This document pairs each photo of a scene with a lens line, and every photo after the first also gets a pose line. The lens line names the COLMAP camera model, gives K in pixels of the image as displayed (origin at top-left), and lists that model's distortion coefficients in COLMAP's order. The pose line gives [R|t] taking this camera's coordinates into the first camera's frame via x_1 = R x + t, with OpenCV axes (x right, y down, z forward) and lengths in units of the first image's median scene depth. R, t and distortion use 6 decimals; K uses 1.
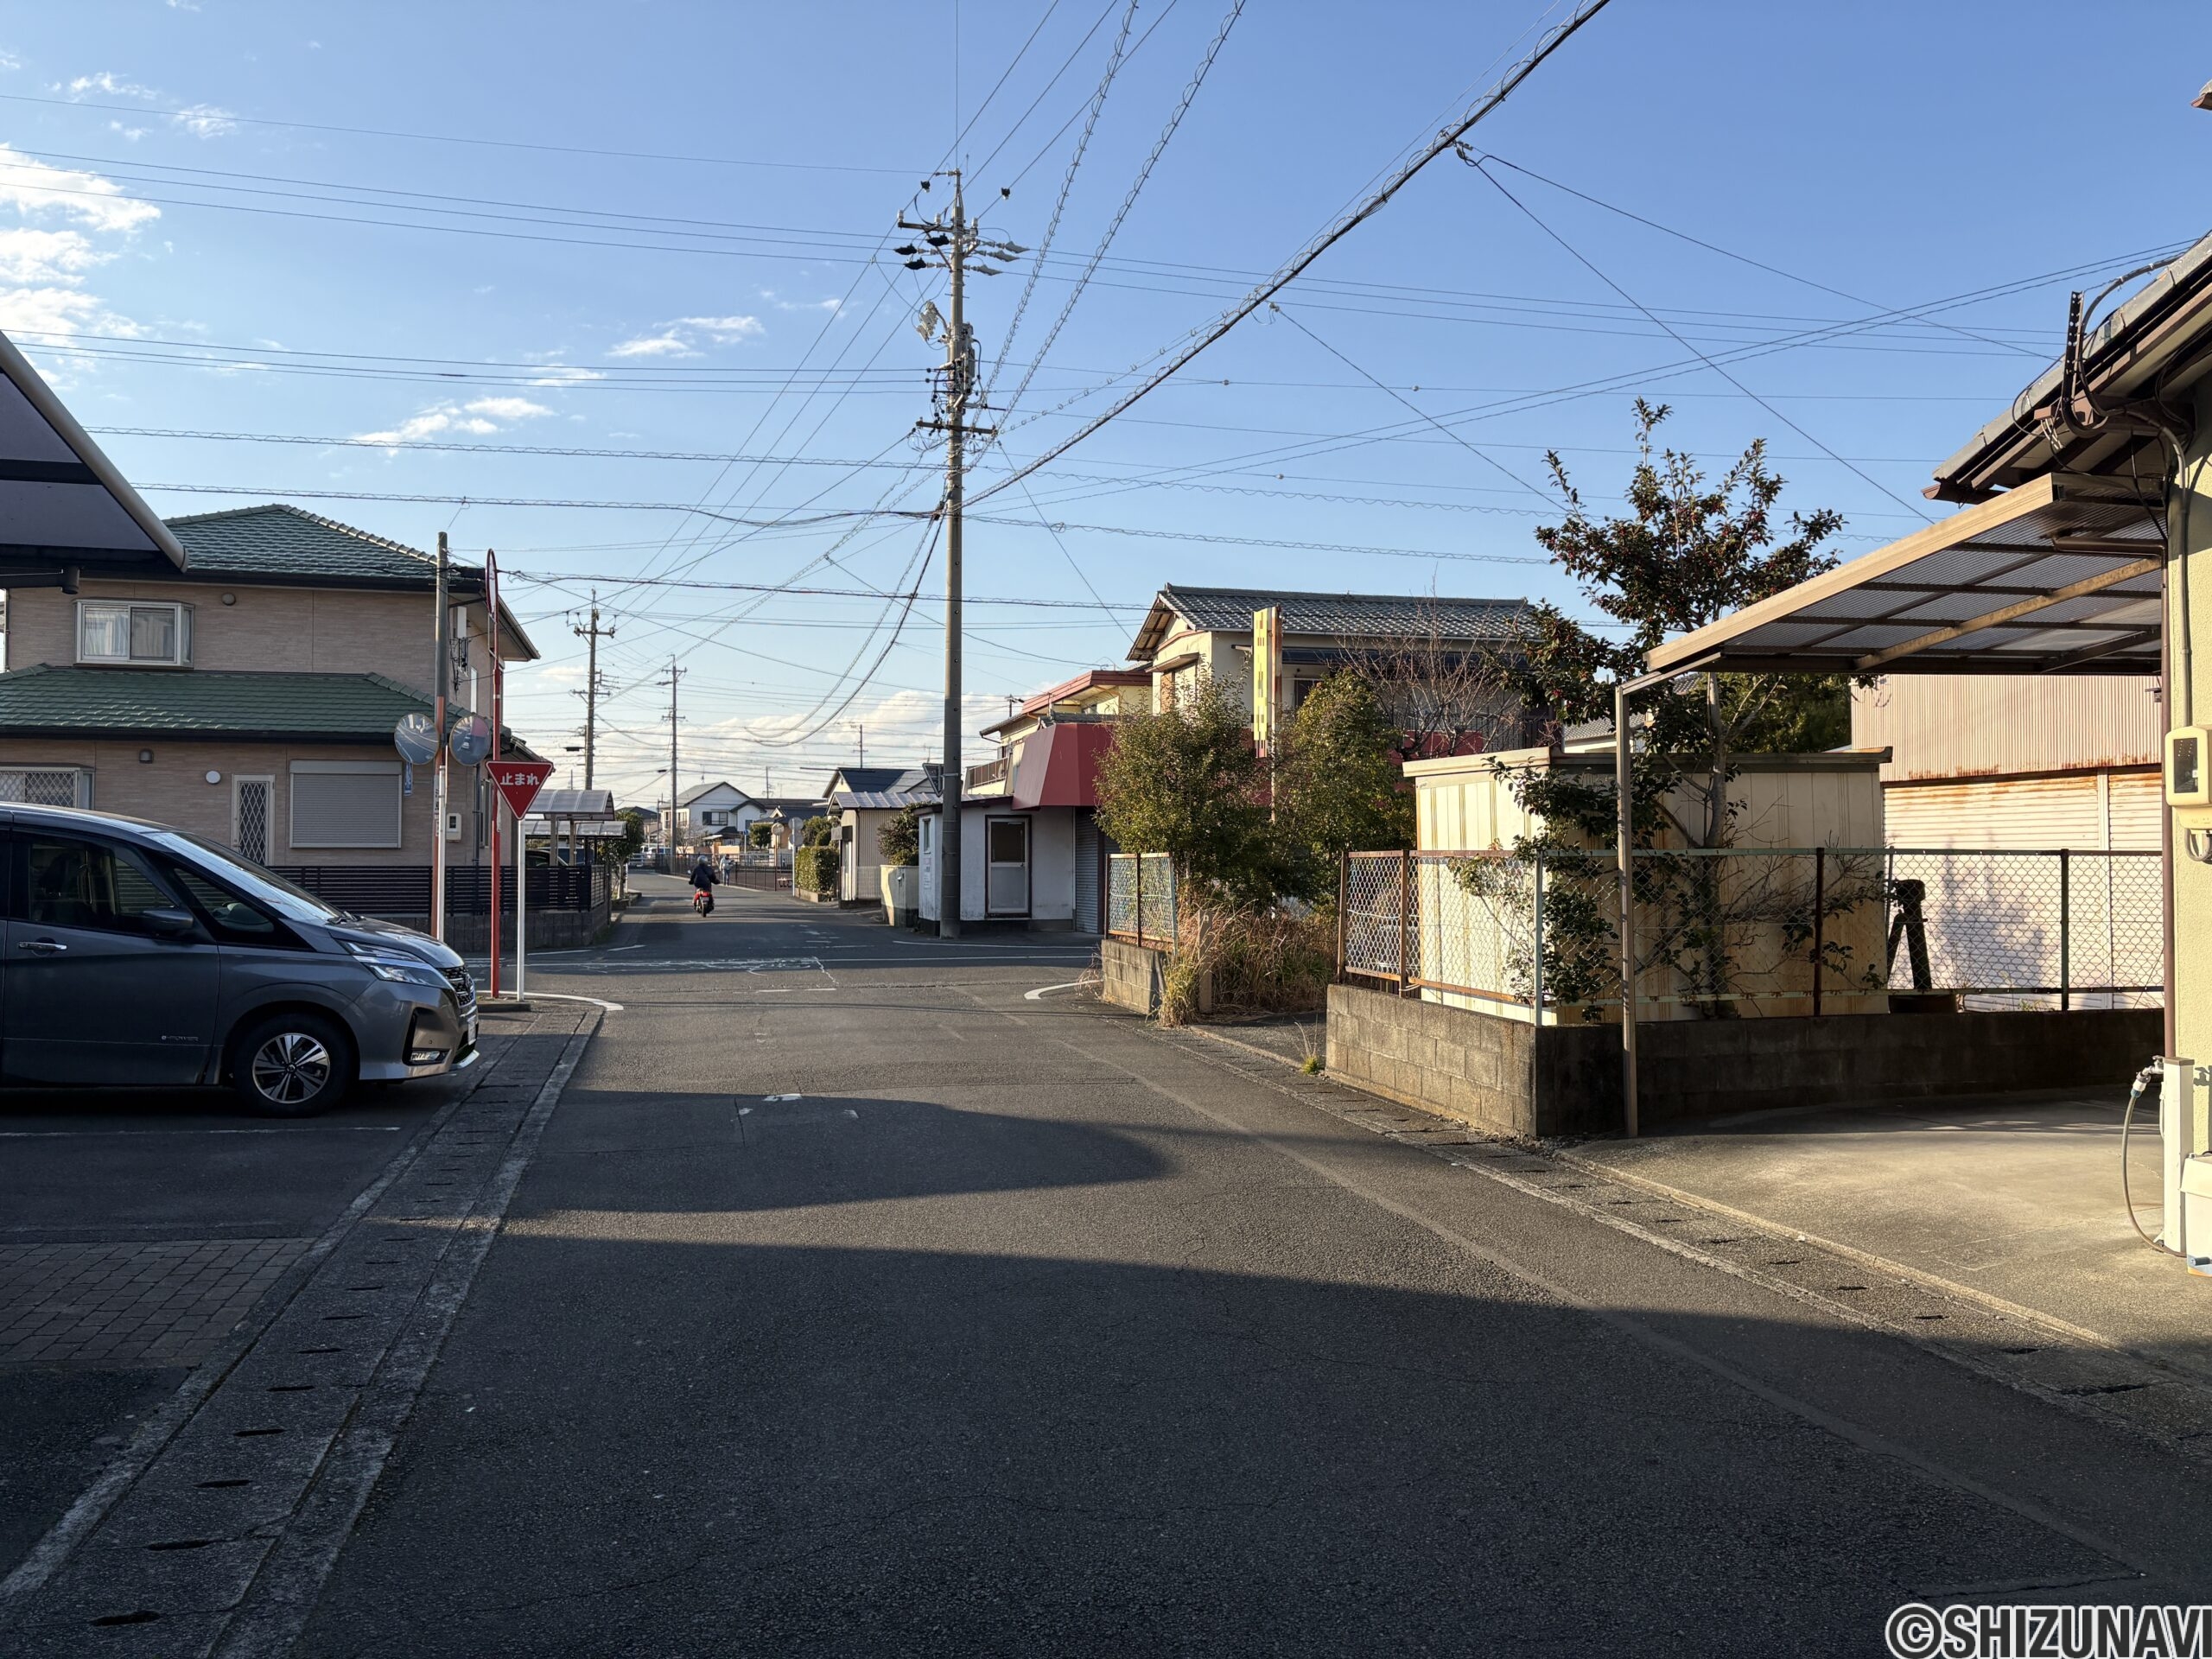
lens RADIAL K [[1682.4, 0, 1104.2], [0, 1682.4, 829.1], [0, 0, 1]] dist [0.045692, -0.041840]
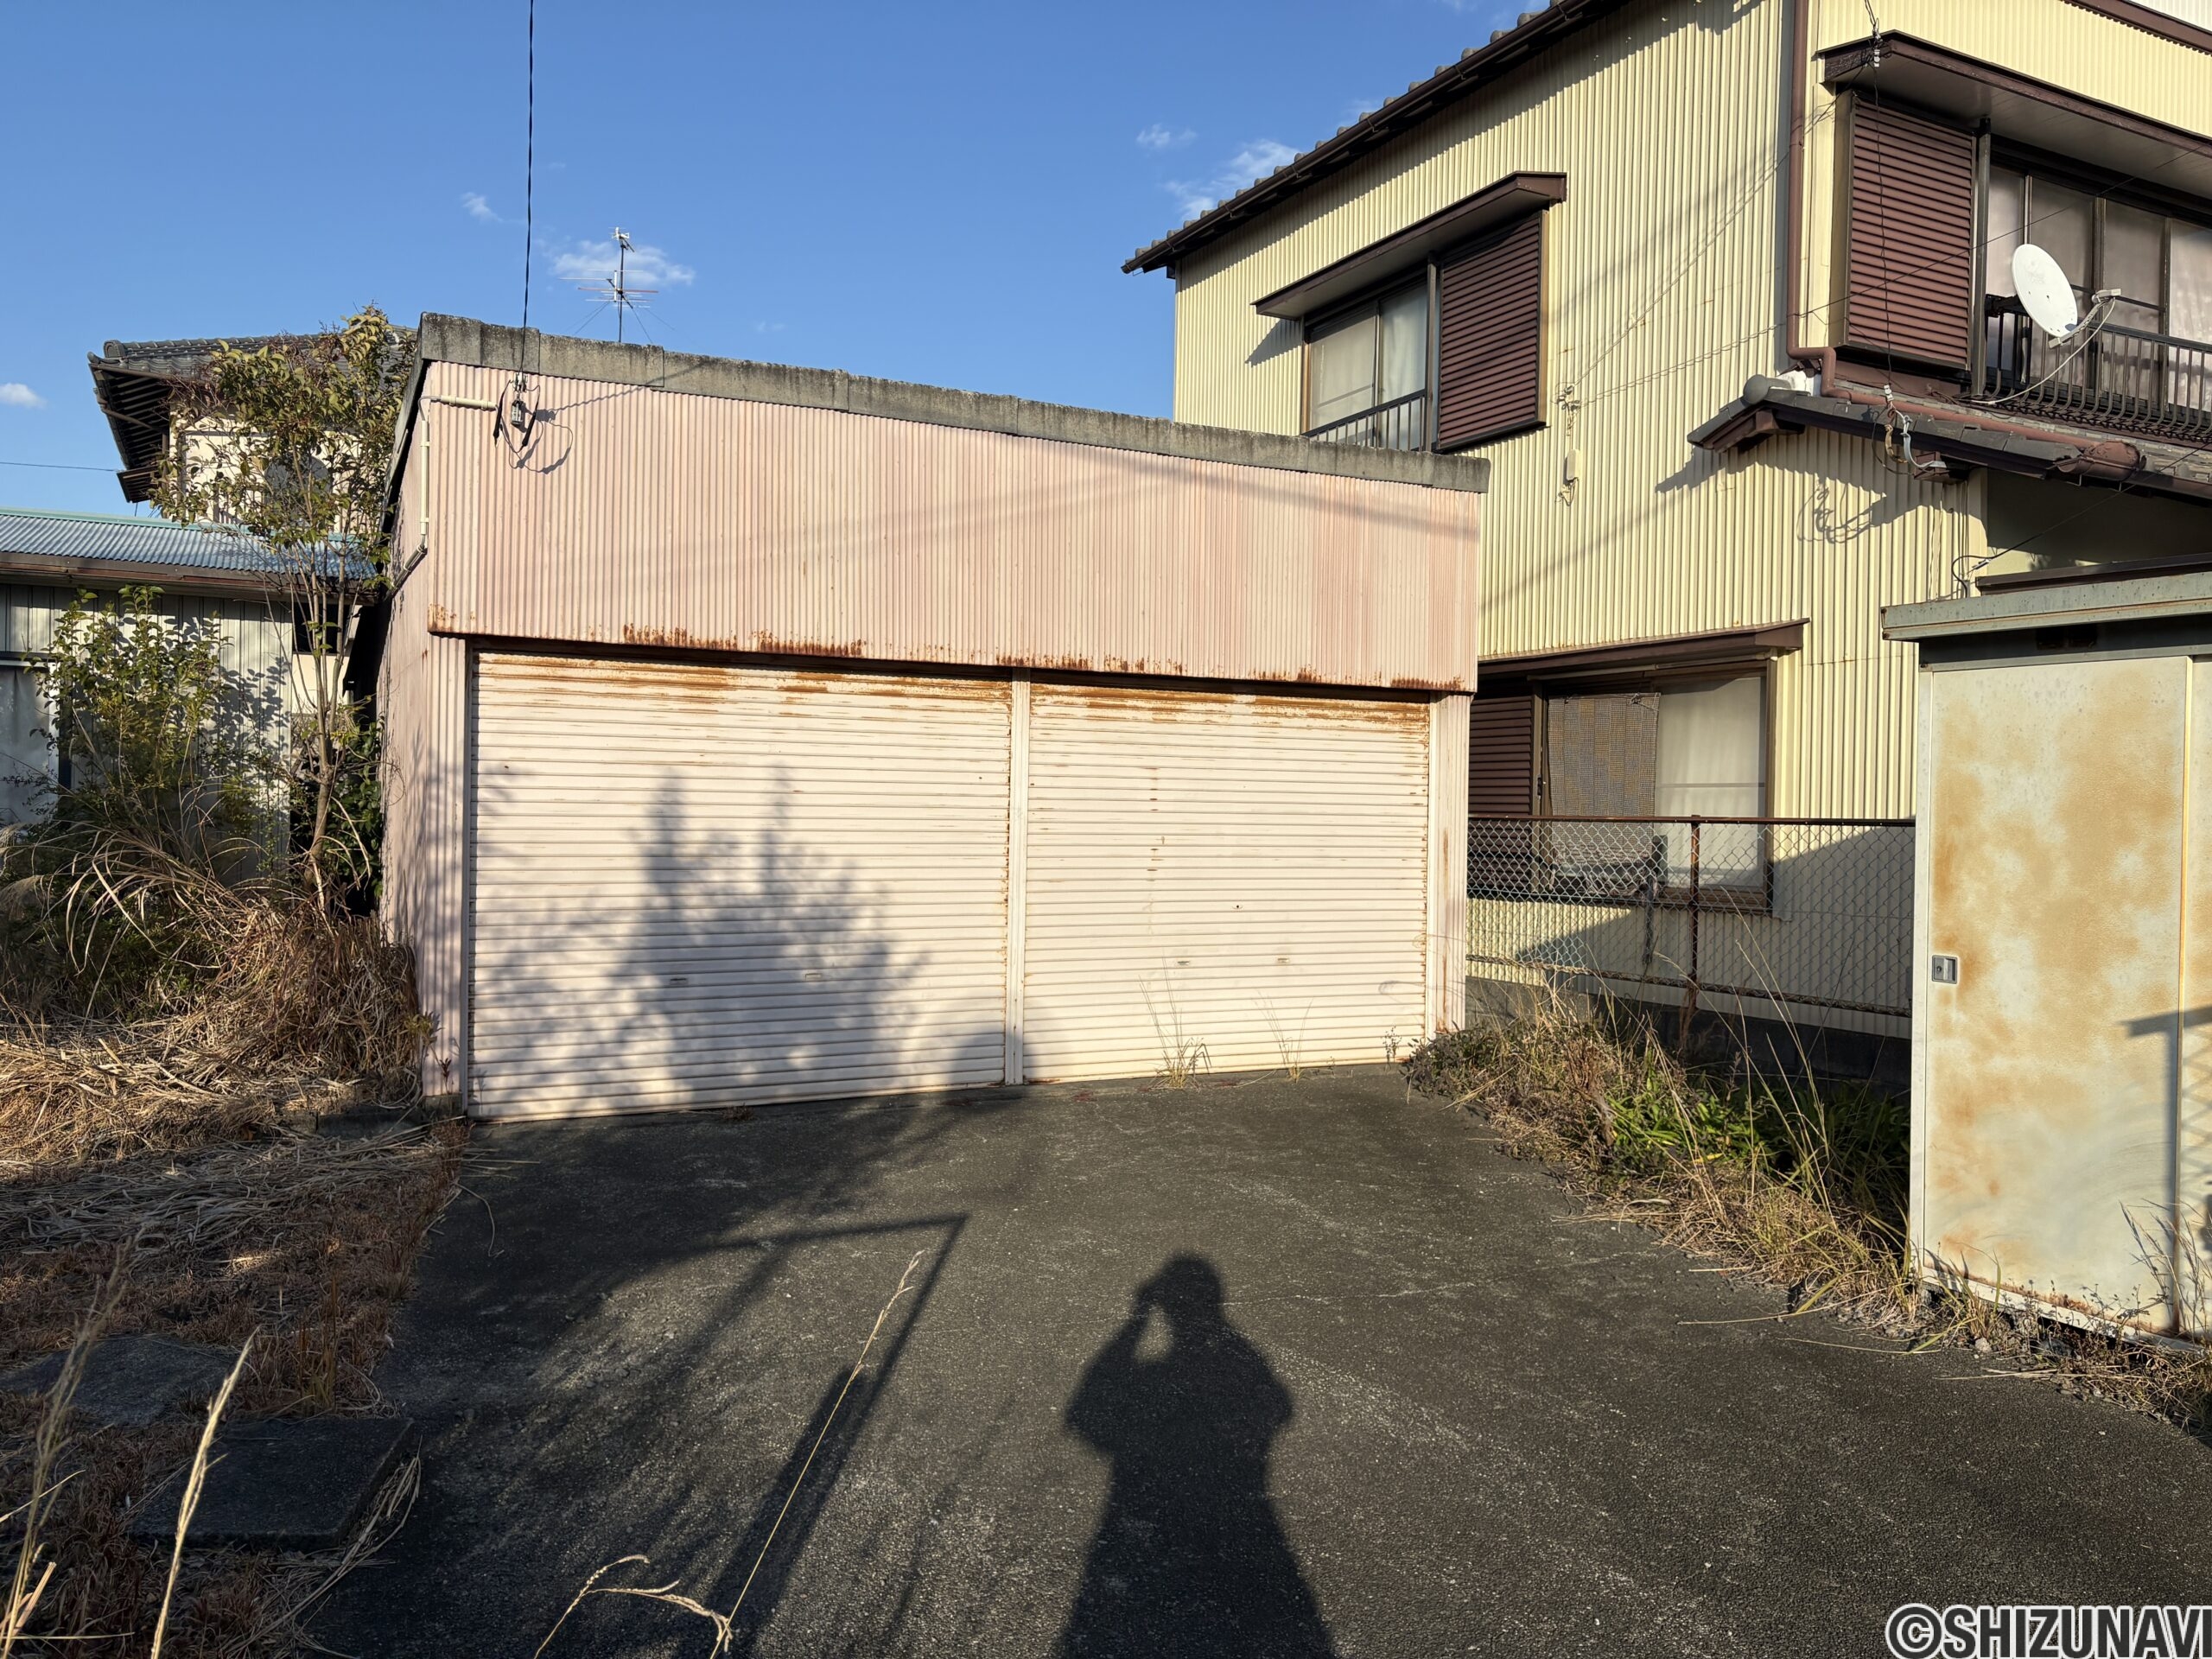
lens RADIAL K [[1682.4, 0, 1098.5], [0, 1682.4, 807.4], [0, 0, 1]] dist [0.045692, -0.041840]
pose [[-0.261247, -0.008387, 0.965236, -0.004624], [-0.031745, 0.999496, 0.000093, 0.012148], [-0.964750, -0.030617, -0.261381, 1.071408]]
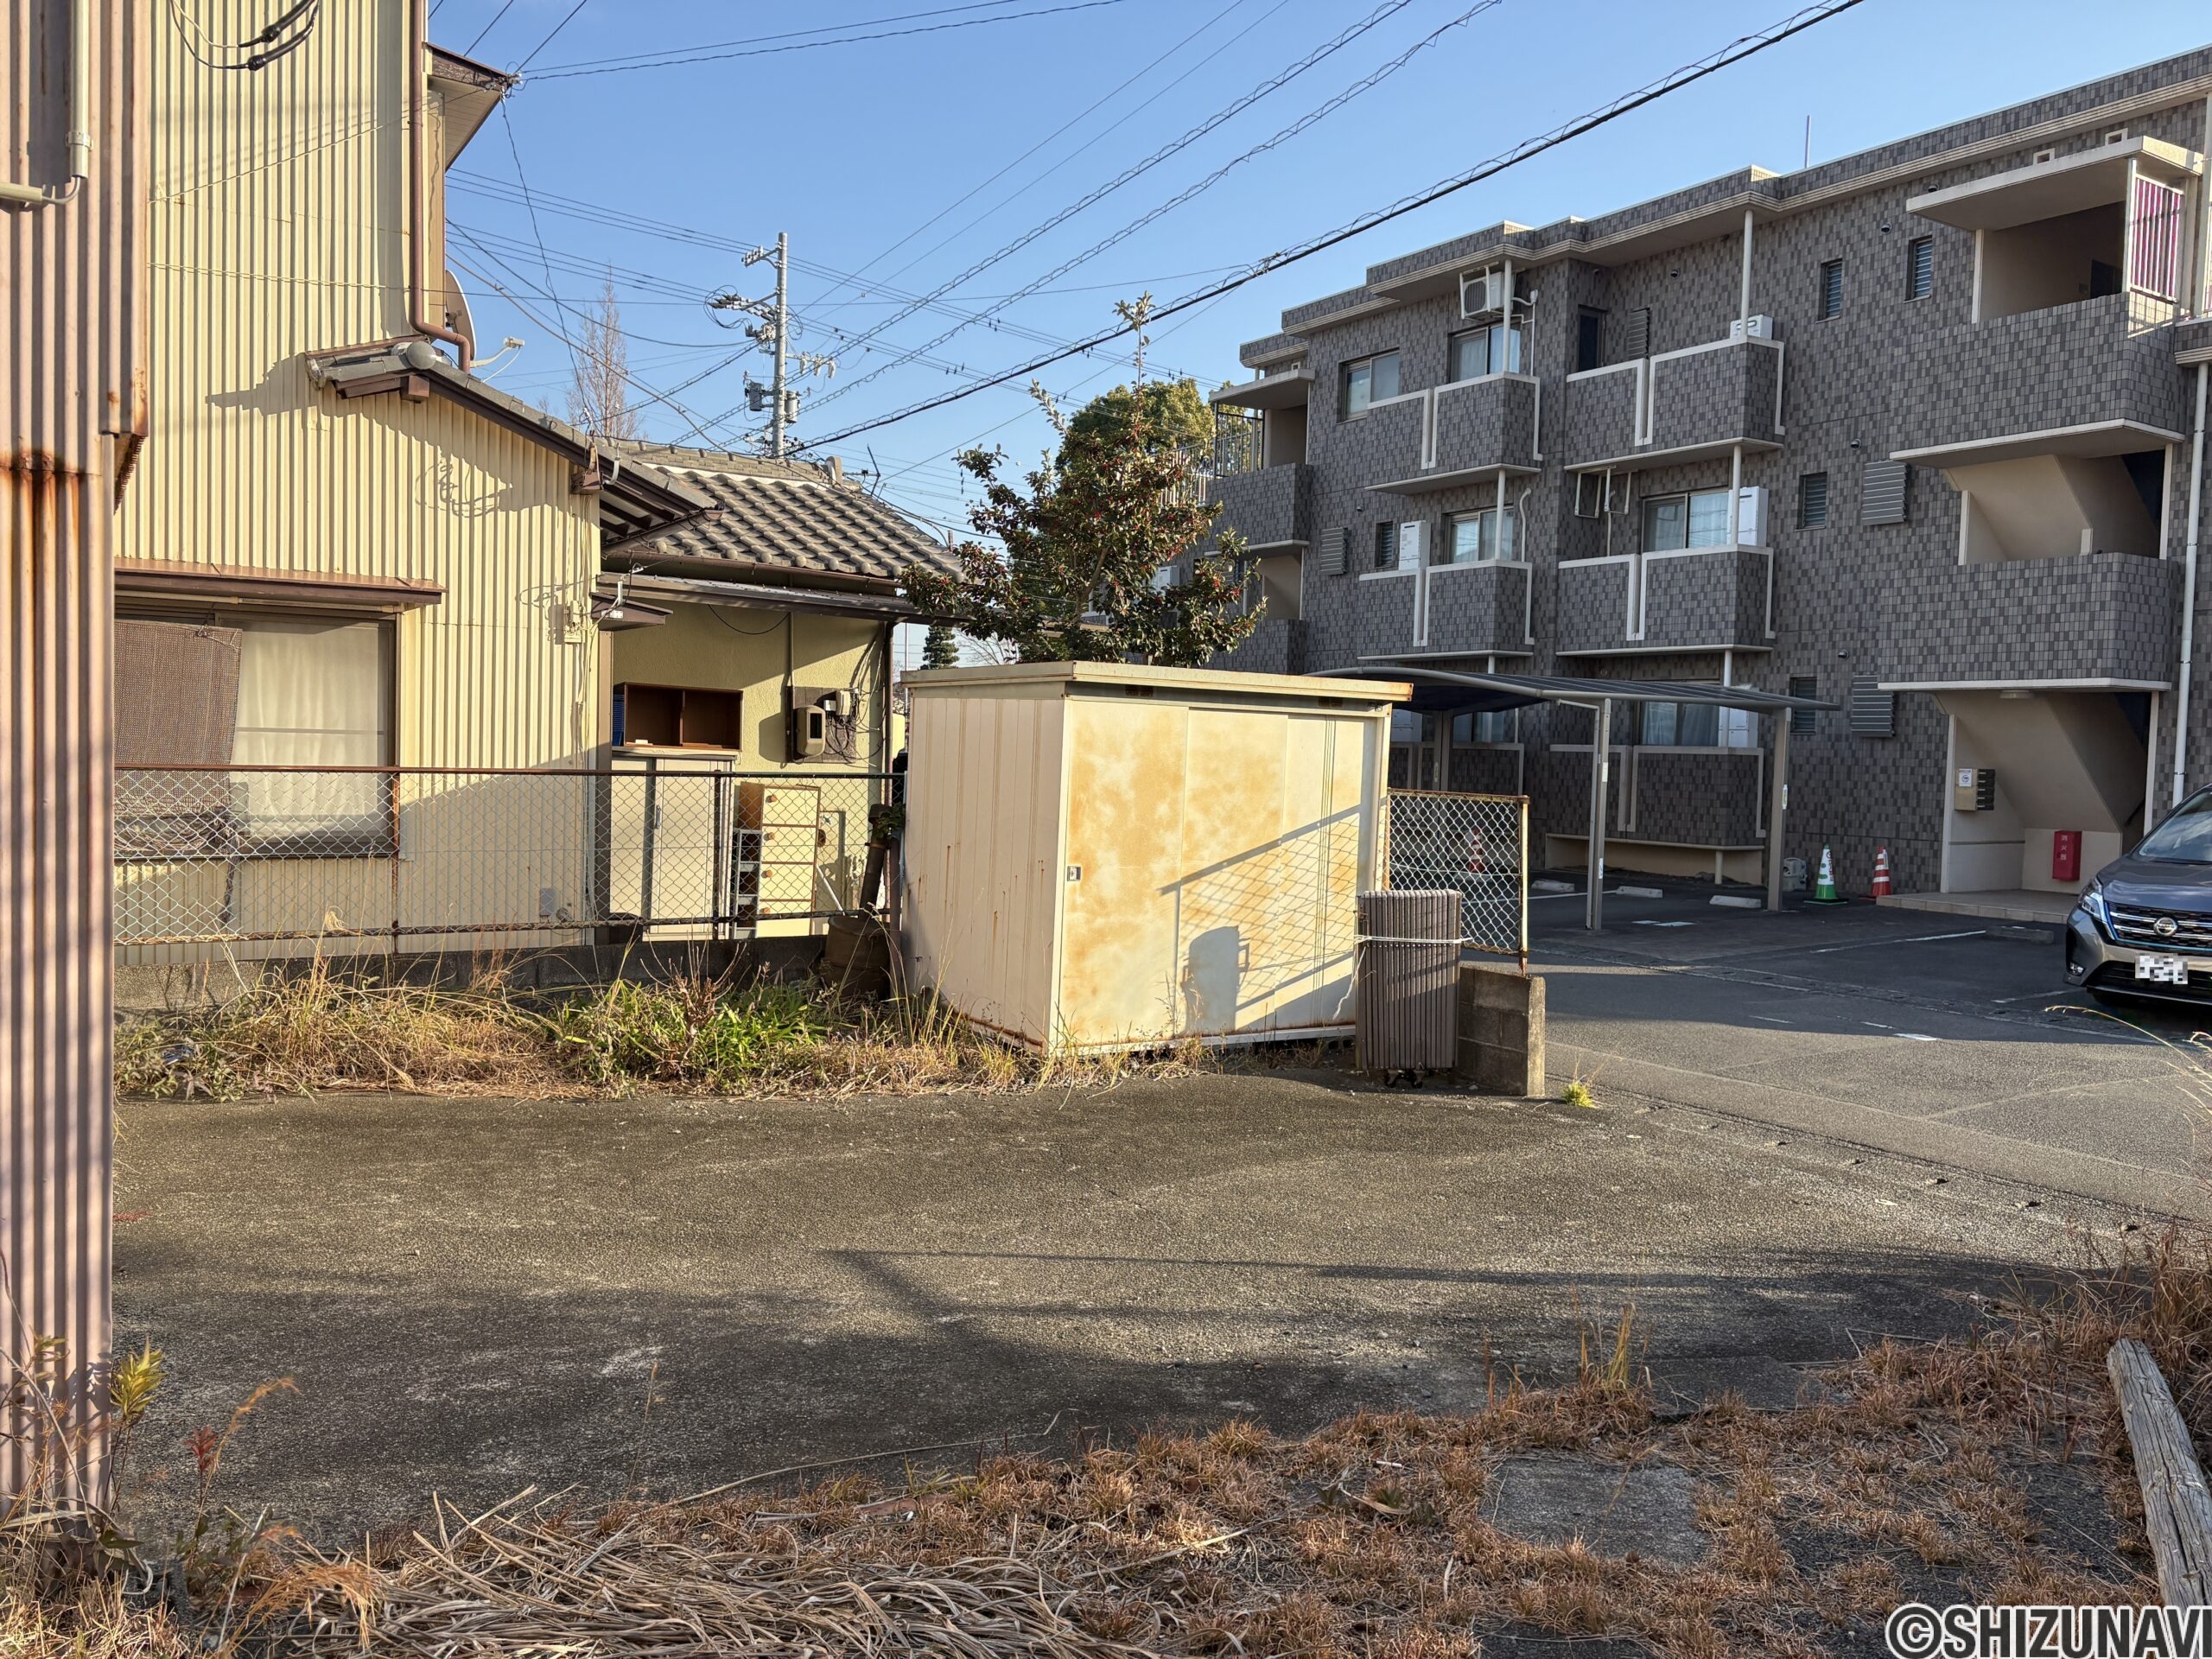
lens RADIAL K [[1682.4, 0, 1094.7], [0, 1682.4, 845.9], [0, 0, 1]] dist [0.045692, -0.041840]
pose [[-0.935974, -0.006024, -0.352016, 0.476988], [-0.024318, 0.998572, 0.047571, 0.002037], [0.351227, 0.053085, -0.934784, 1.361260]]
